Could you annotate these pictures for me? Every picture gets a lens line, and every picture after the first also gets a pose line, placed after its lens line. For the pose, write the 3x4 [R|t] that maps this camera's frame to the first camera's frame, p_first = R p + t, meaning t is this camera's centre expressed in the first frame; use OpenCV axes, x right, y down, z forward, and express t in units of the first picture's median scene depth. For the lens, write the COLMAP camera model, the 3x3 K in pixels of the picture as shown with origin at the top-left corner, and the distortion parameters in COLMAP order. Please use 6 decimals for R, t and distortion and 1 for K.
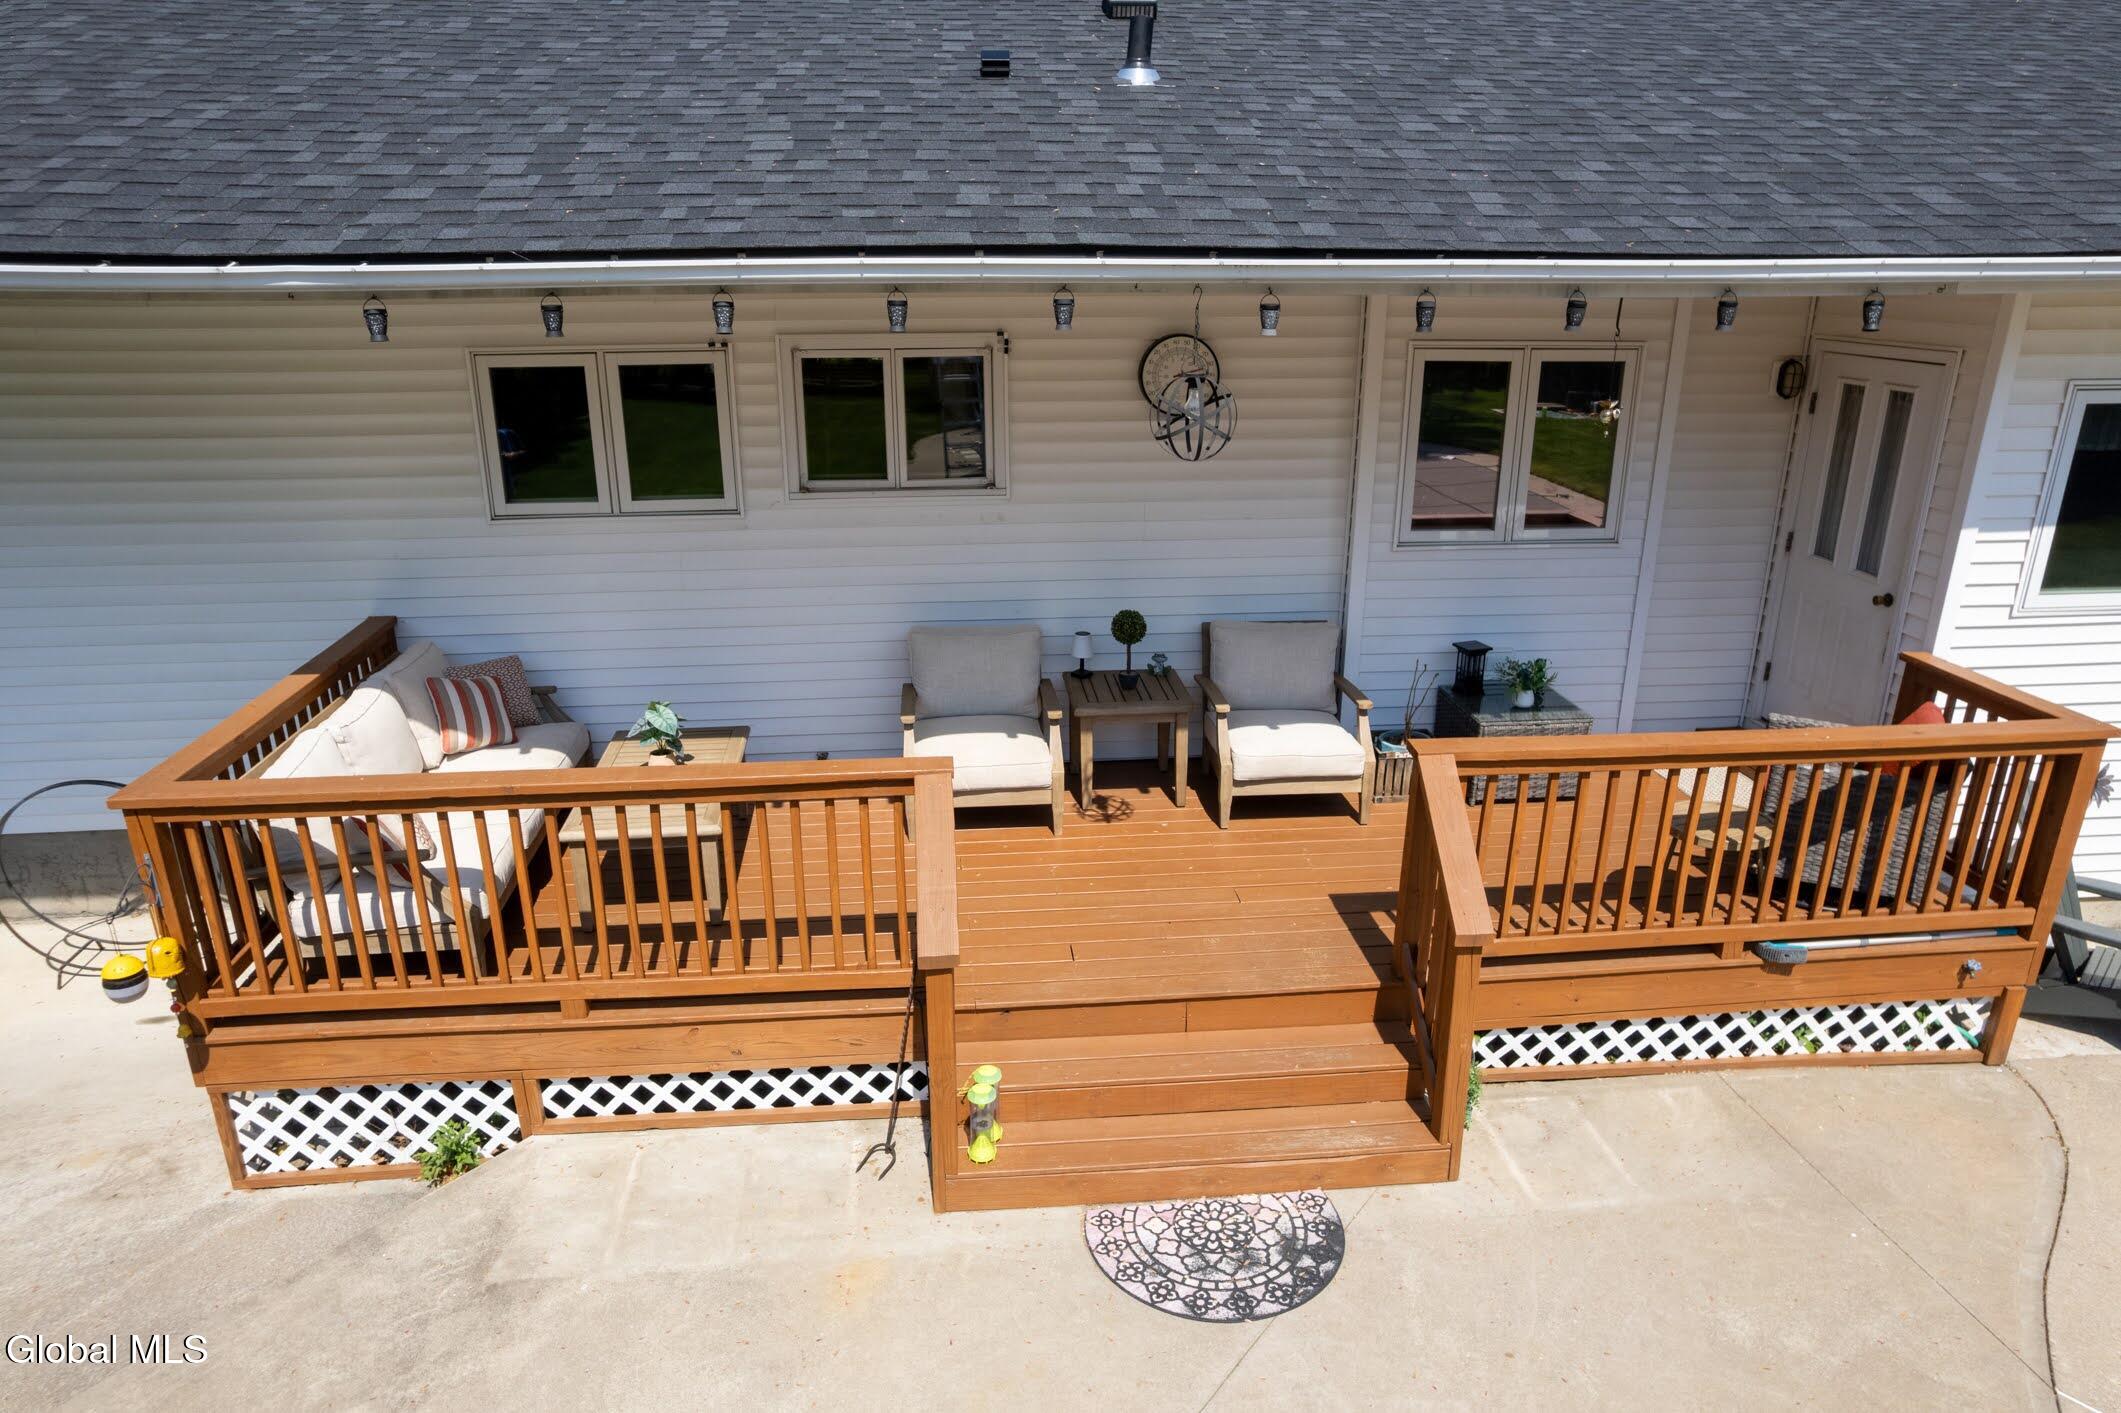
lens RADIAL K [[1441.8, 0, 1093.5], [0, 1441.8, 807.1], [0, 0, 1]] dist [-0.079382, 0.070353]
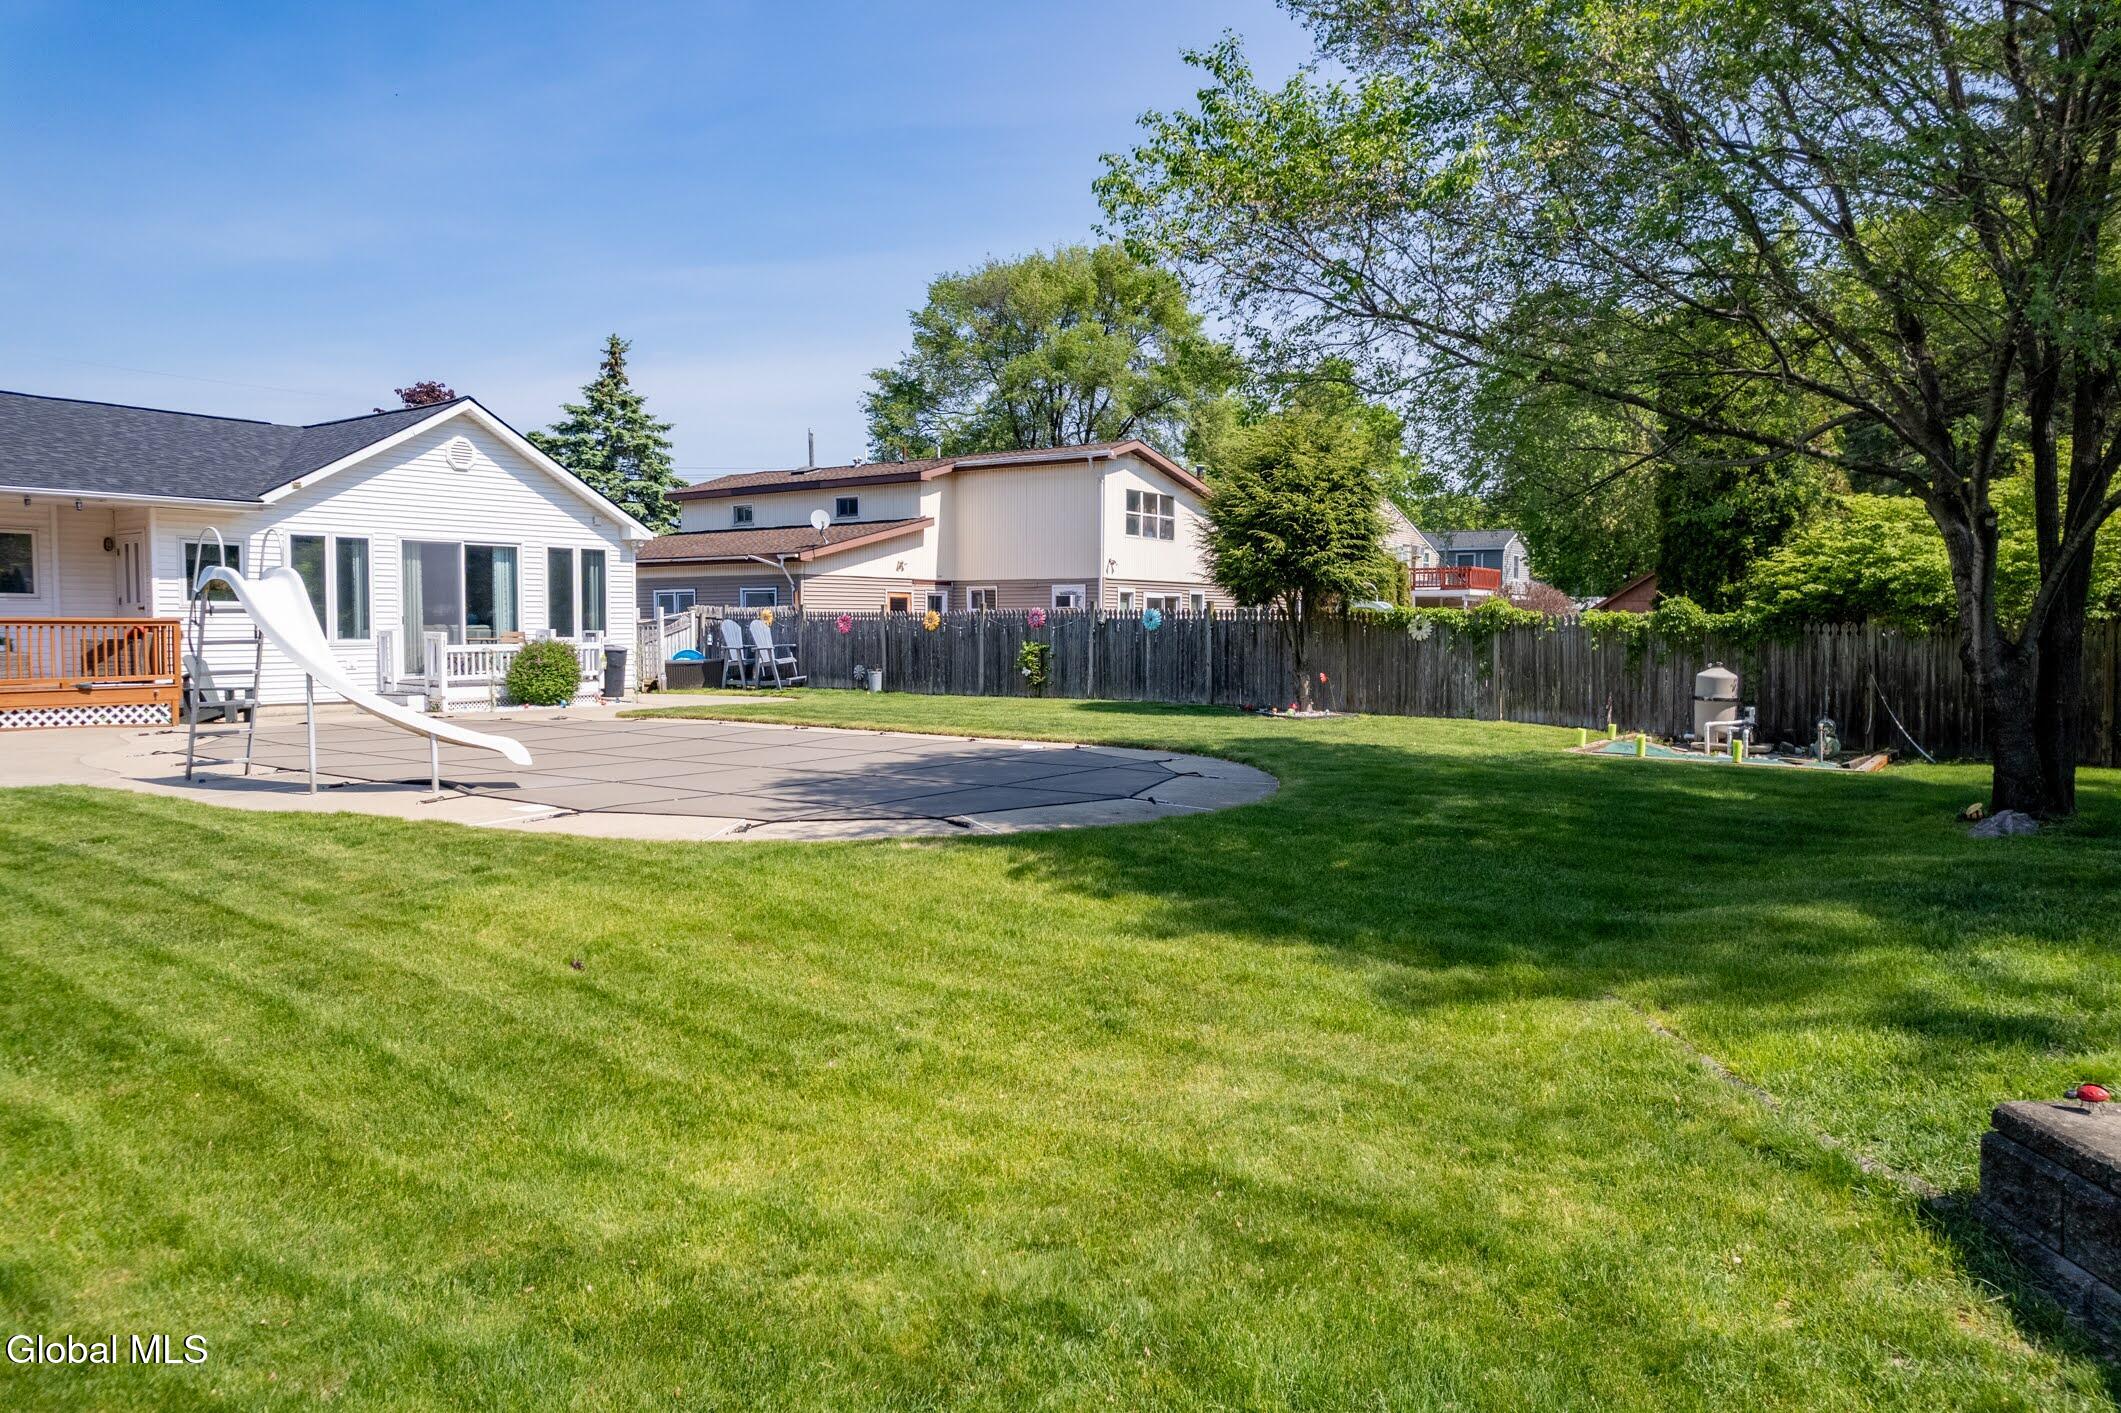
lens RADIAL K [[1378.4, 0, 1058.1], [0, 1378.4, 767.6], [0, 0, 1]] dist [-0.090705, 0.087926]
pose [[0.656359, -0.073971, 0.750814, -0.333619], [0.269330, 0.952581, -0.141599, 1.129476], [-0.704737, 0.295157, 0.645158, -2.166872]]
